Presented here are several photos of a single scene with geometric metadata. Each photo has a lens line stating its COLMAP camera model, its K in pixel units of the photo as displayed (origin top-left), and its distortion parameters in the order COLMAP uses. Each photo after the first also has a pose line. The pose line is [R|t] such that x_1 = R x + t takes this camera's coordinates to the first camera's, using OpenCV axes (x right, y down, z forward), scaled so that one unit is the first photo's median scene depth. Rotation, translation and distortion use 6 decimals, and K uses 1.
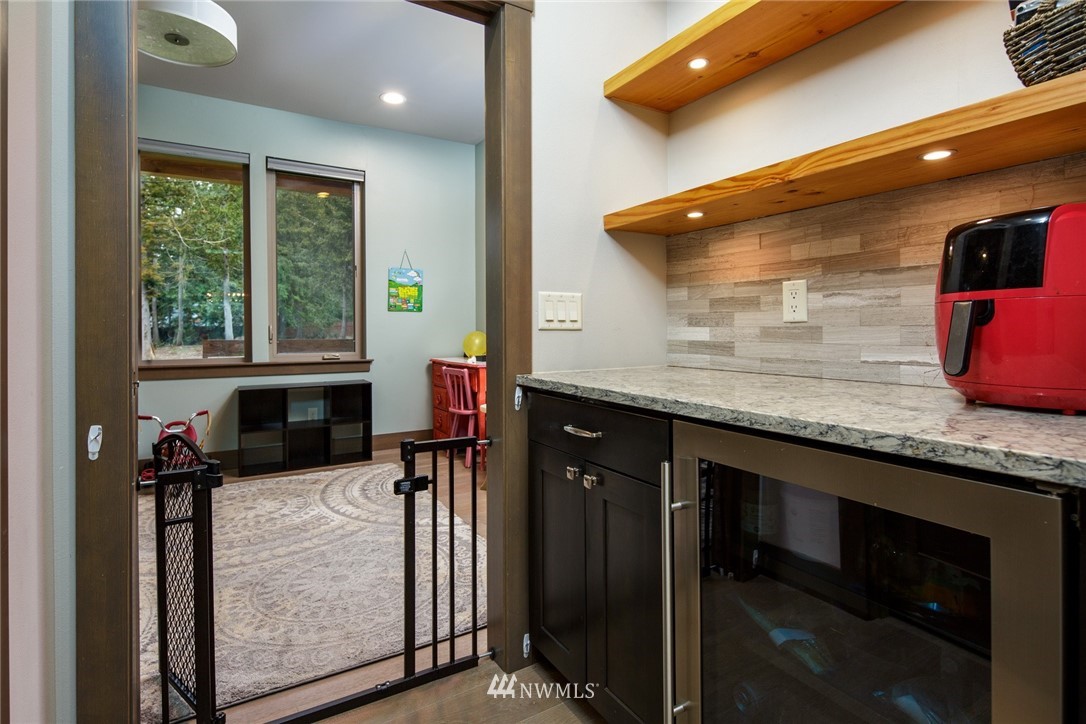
lens RADIAL K [[530.8, 0, 543.3], [0, 530.8, 341.3], [0, 0, 1]] dist [0.000806, -0.000040]
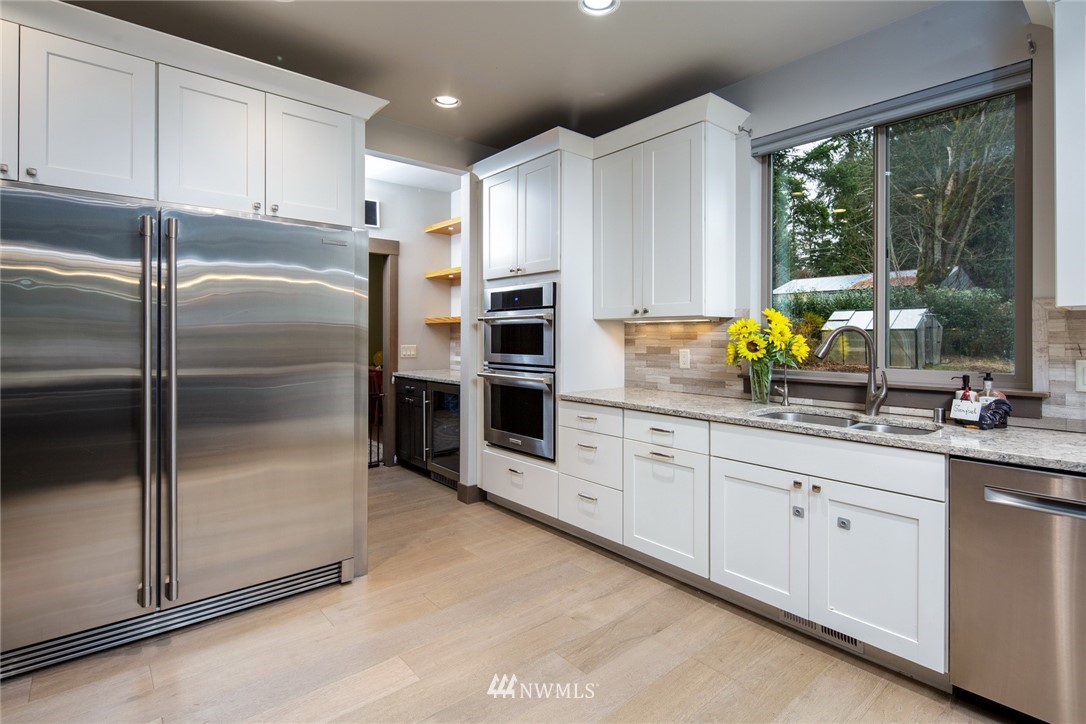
lens RADIAL K [[530.8, 0, 543.3], [0, 530.8, 341.3], [0, 0, 1]] dist [0.000806, -0.000040]
pose [[0.984415, 0.003869, 0.175818, 0.252443], [-0.000122, 0.999773, -0.021318, -0.051111], [-0.175860, 0.020964, 0.984192, -2.080141]]
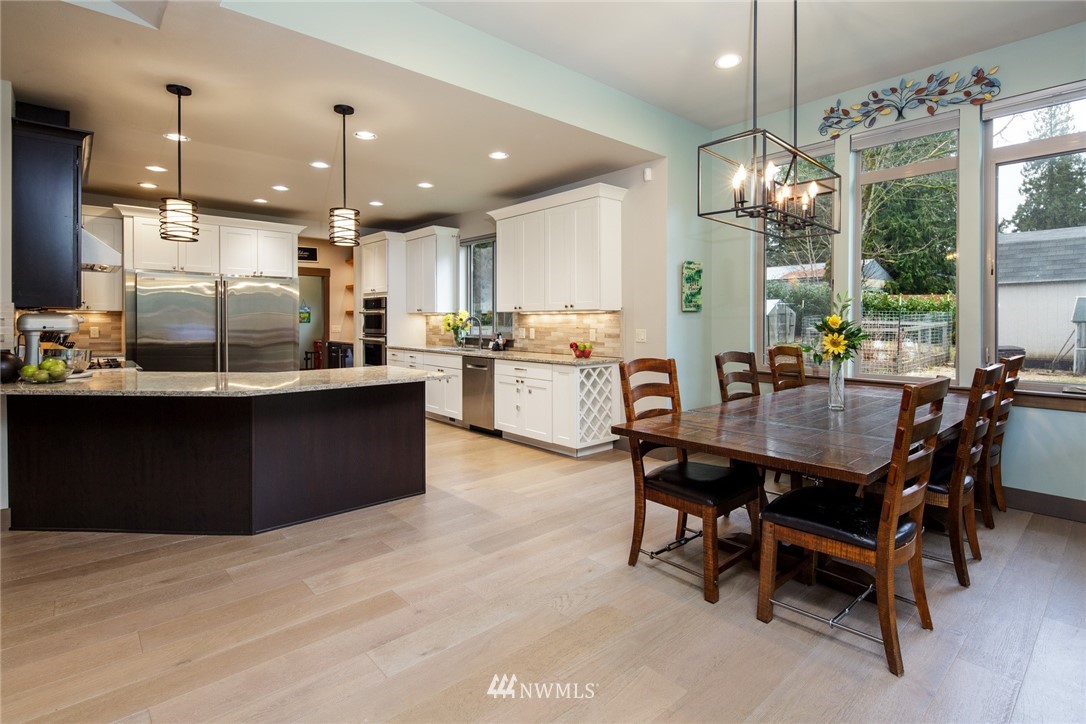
lens RADIAL K [[526.6, 0, 546.0], [0, 526.6, 333.7], [0, 0, 1]] dist [0.000297, -0.000870]
pose [[0.979142, 0.000843, 0.203176, 1.024787], [0.000470, 0.999979, -0.006414, 0.023362], [-0.203177, 0.006376, 0.979121, -4.674095]]
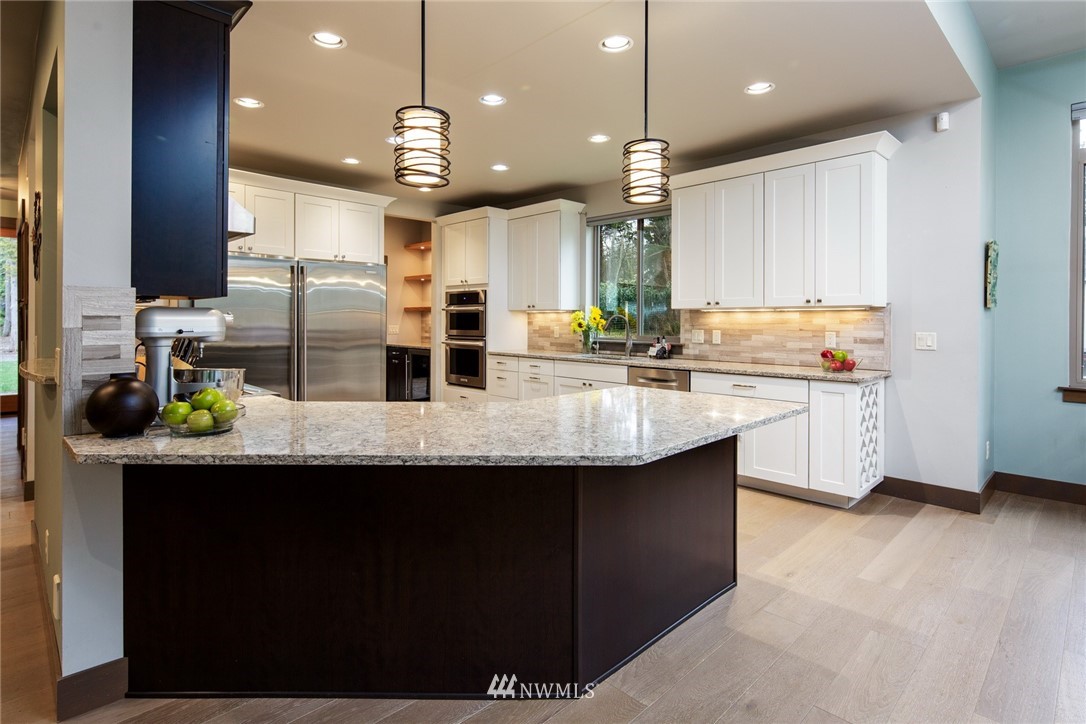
lens RADIAL K [[553.5, 0, 543.3], [0, 553.5, 327.3], [0, 0, 1]] dist [0.002108, 0.000355]
pose [[0.968944, 0.004121, 0.247248, 0.104725], [0.000037, 0.999859, -0.016807, -0.001372], [-0.247282, 0.016294, 0.968807, -3.767946]]
